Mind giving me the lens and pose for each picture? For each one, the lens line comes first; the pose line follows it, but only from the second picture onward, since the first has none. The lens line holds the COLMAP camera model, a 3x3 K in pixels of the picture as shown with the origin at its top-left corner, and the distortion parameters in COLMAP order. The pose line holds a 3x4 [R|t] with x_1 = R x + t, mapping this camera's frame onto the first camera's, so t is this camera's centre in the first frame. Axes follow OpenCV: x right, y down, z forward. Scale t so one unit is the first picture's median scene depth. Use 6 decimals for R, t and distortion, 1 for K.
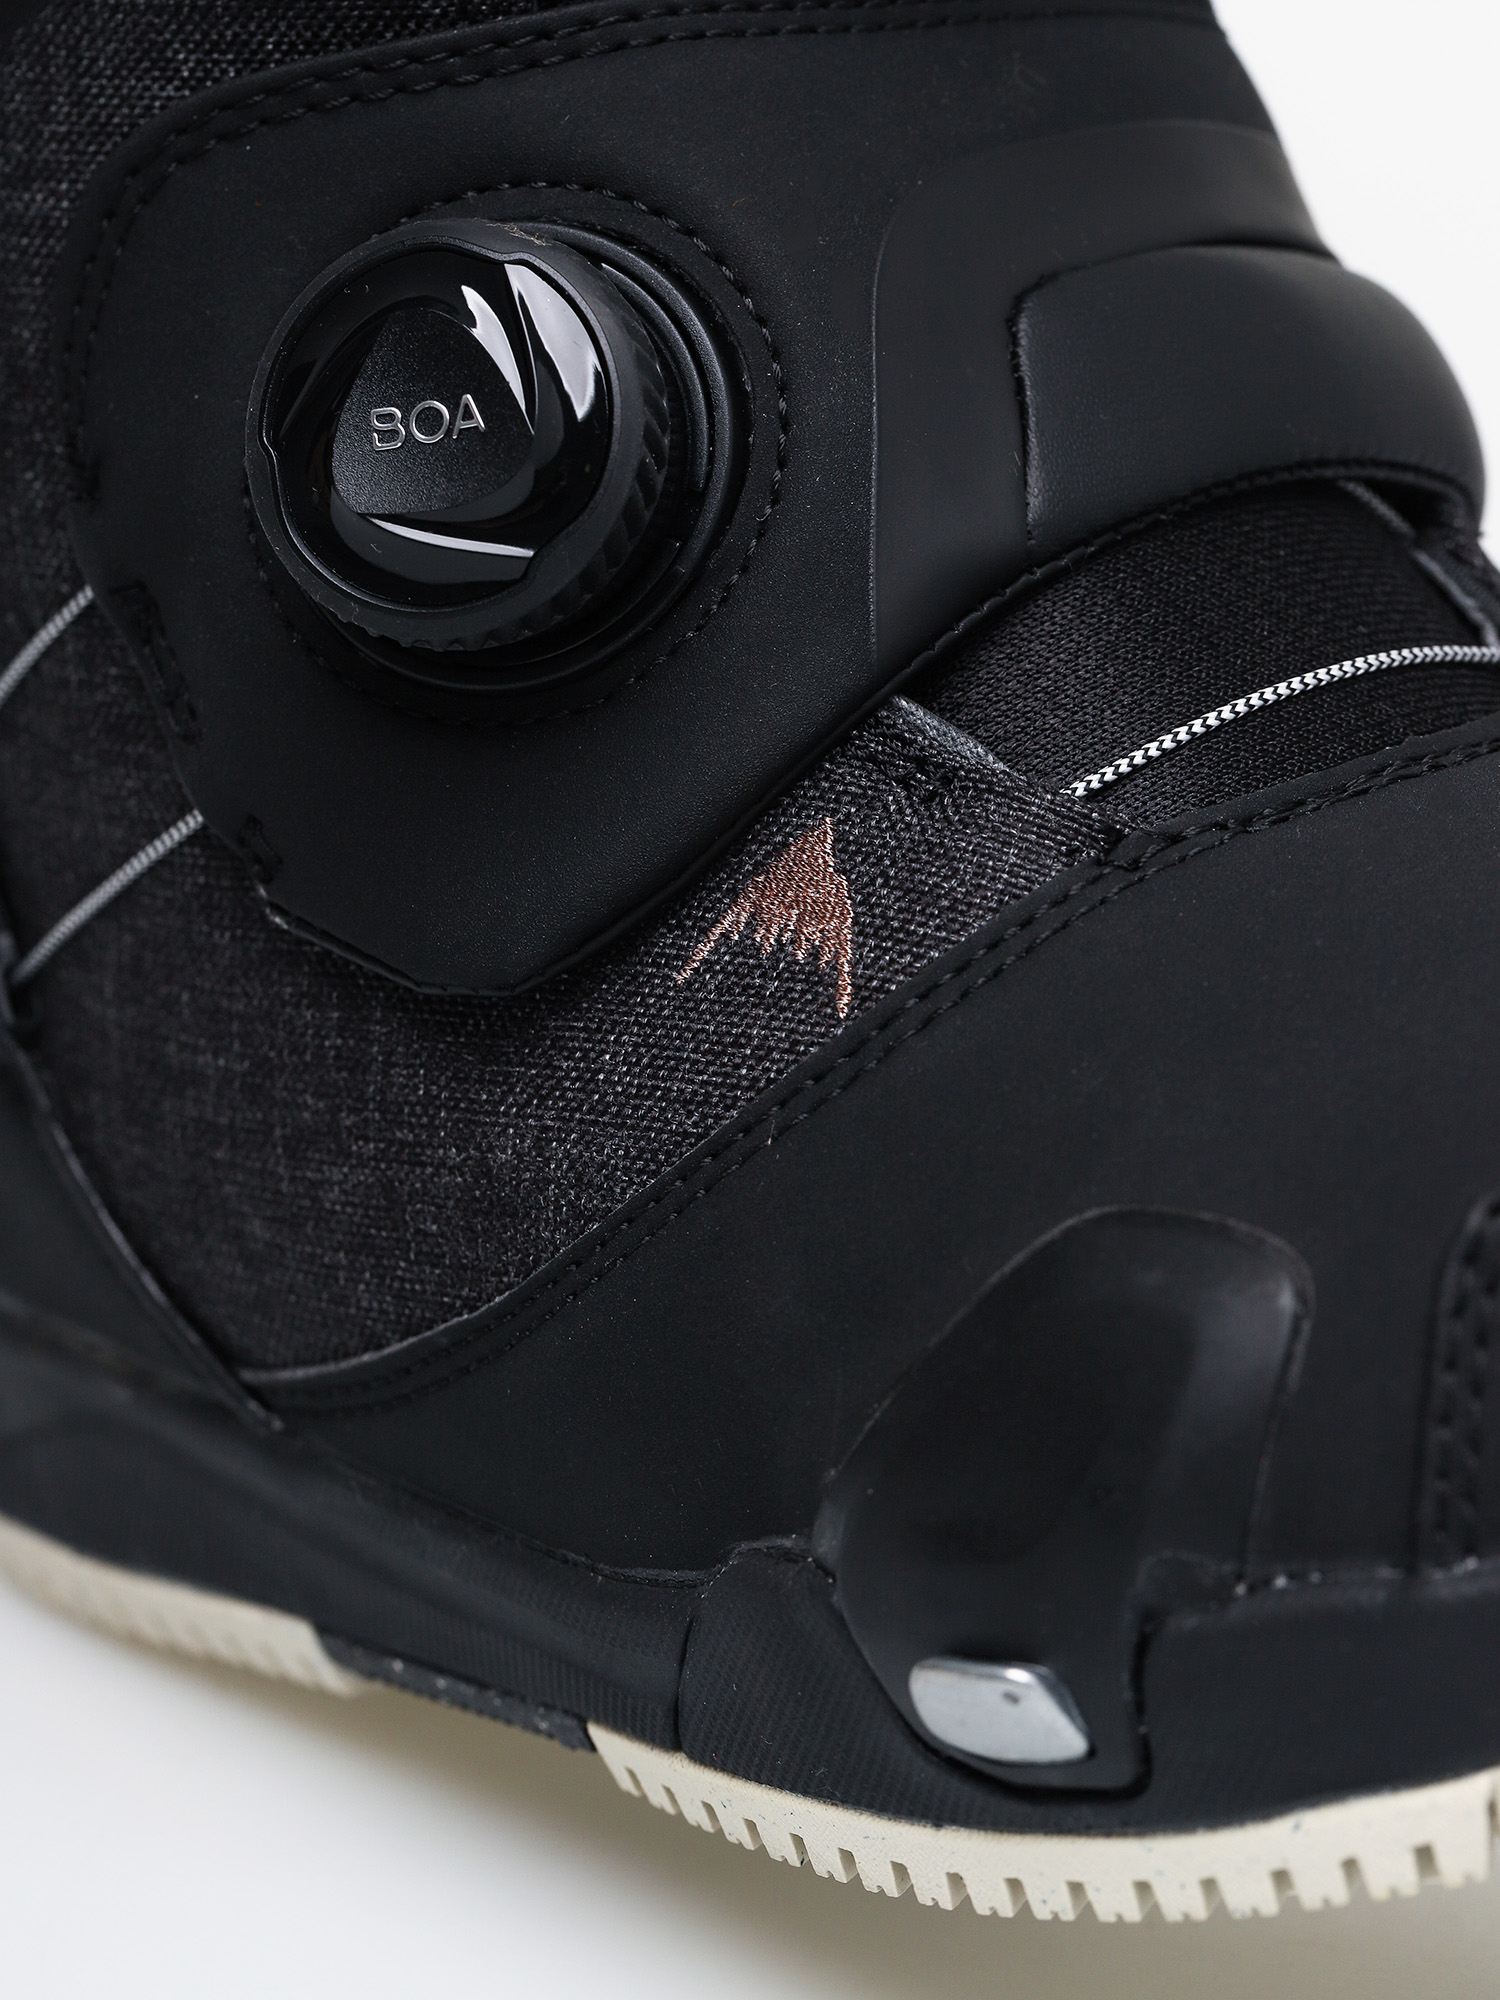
lens RADIAL K [[7161.6, 0, 742.4], [0, 7161.6, 980.2], [0, 0, 1]] dist [-0.024130, 0.000000]
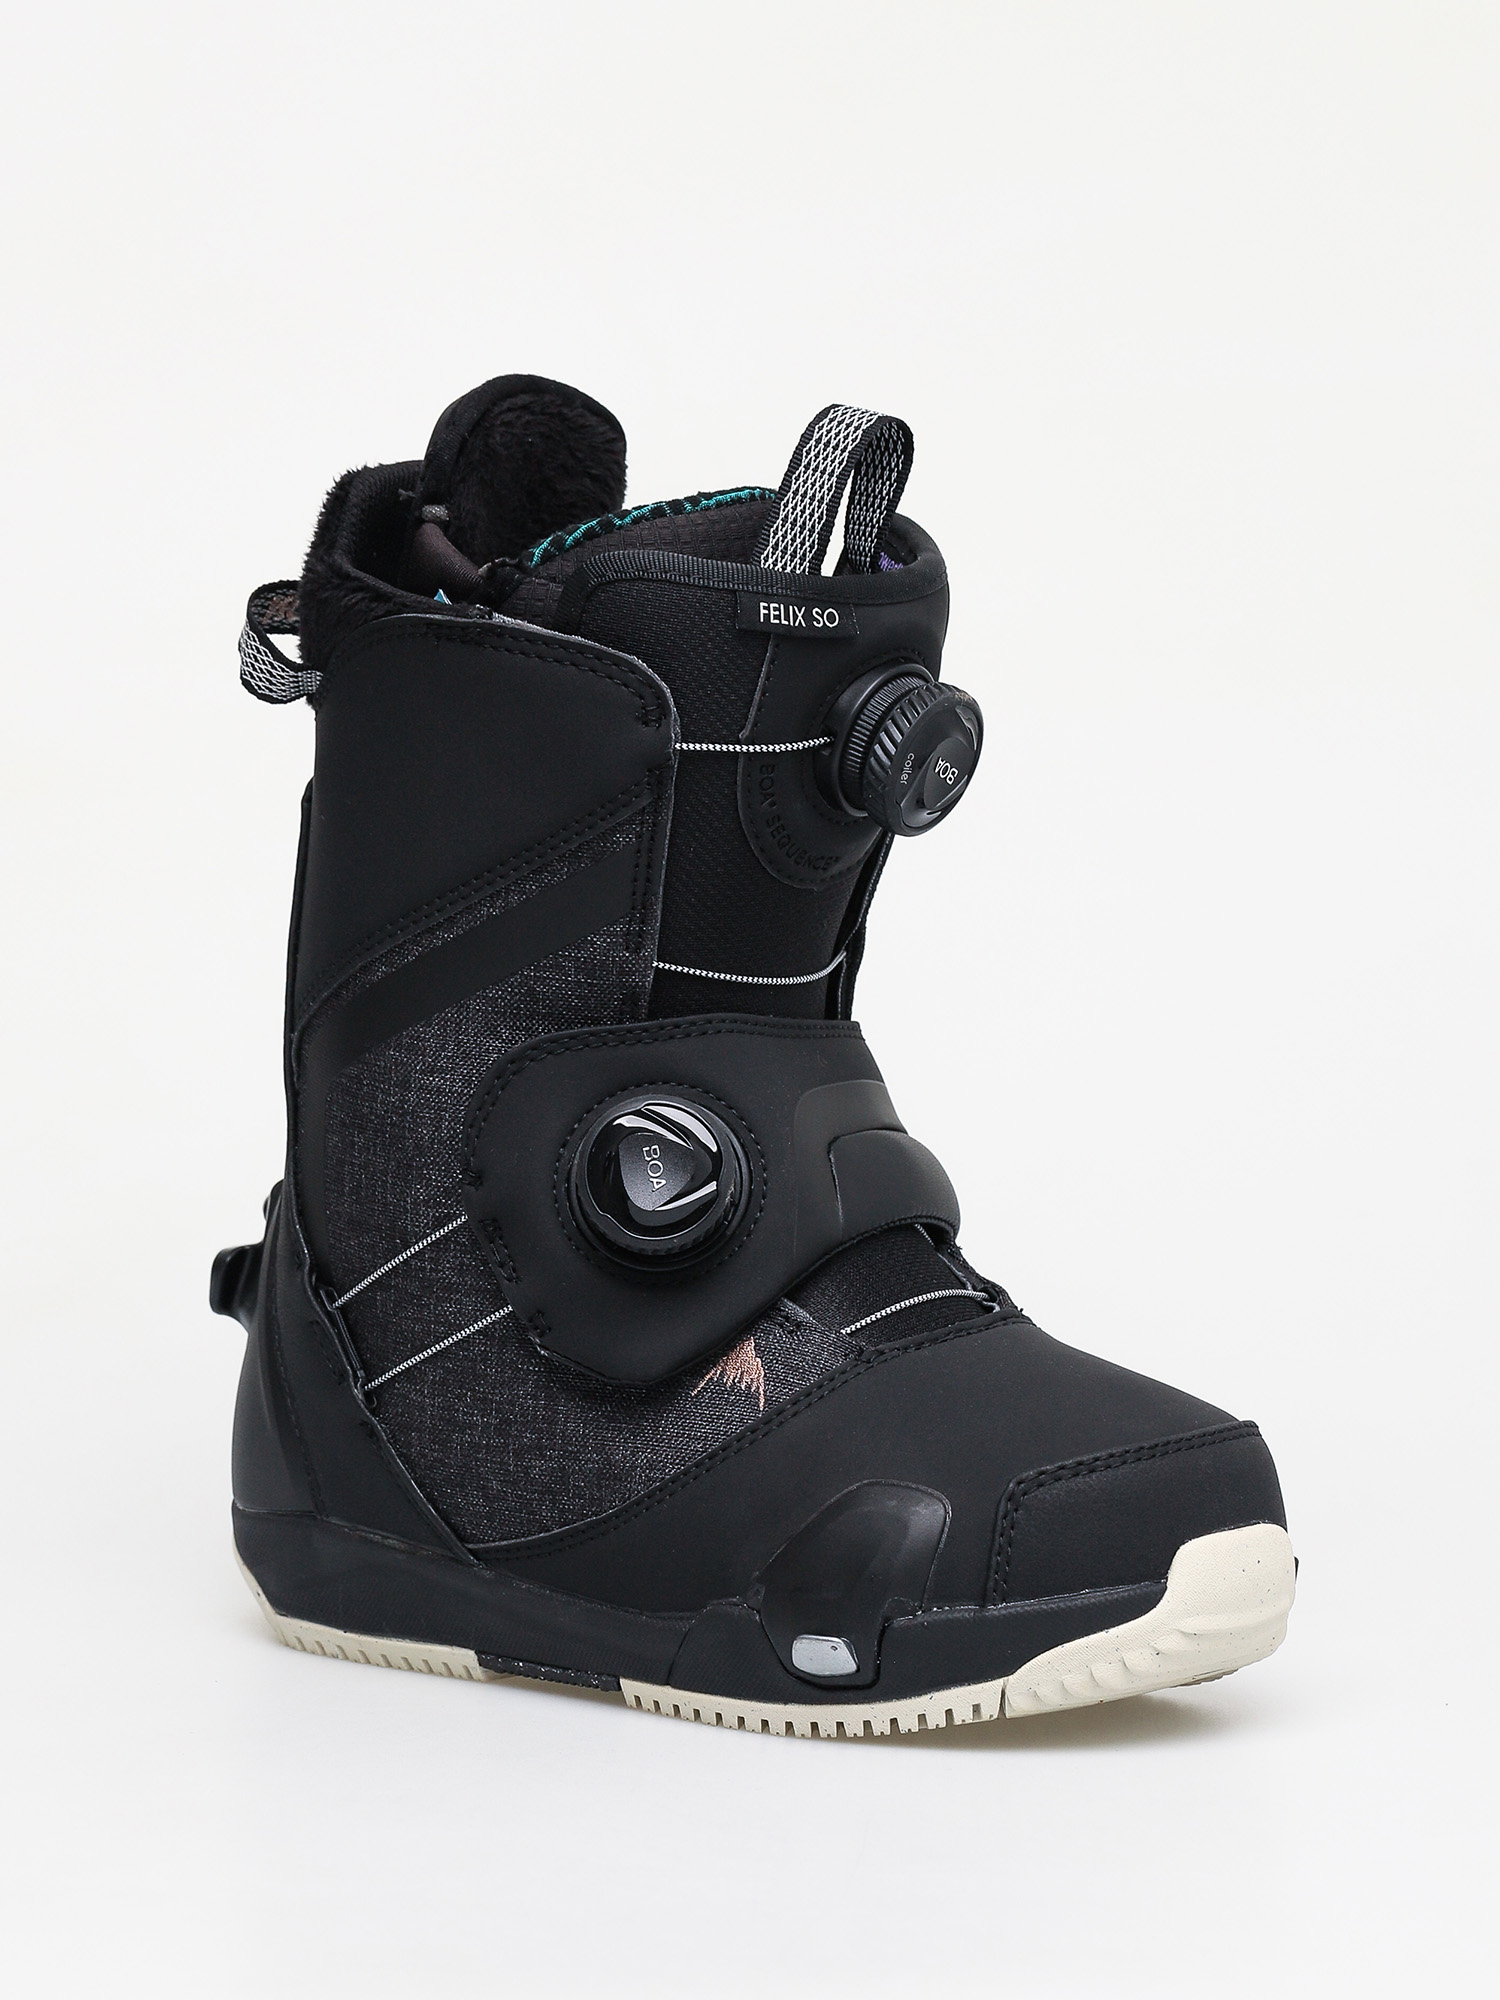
lens RADIAL K [[7161.6, 0, 746.3], [0, 7161.6, 1124.6], [0, 0, 1]] dist [-0.024130, 0.000000]
pose [[0.981176, 0.069127, 0.180321, -0.482231], [-0.056243, 0.995550, -0.075617, 0.101612], [-0.184746, 0.064052, 0.980697, -1.651907]]
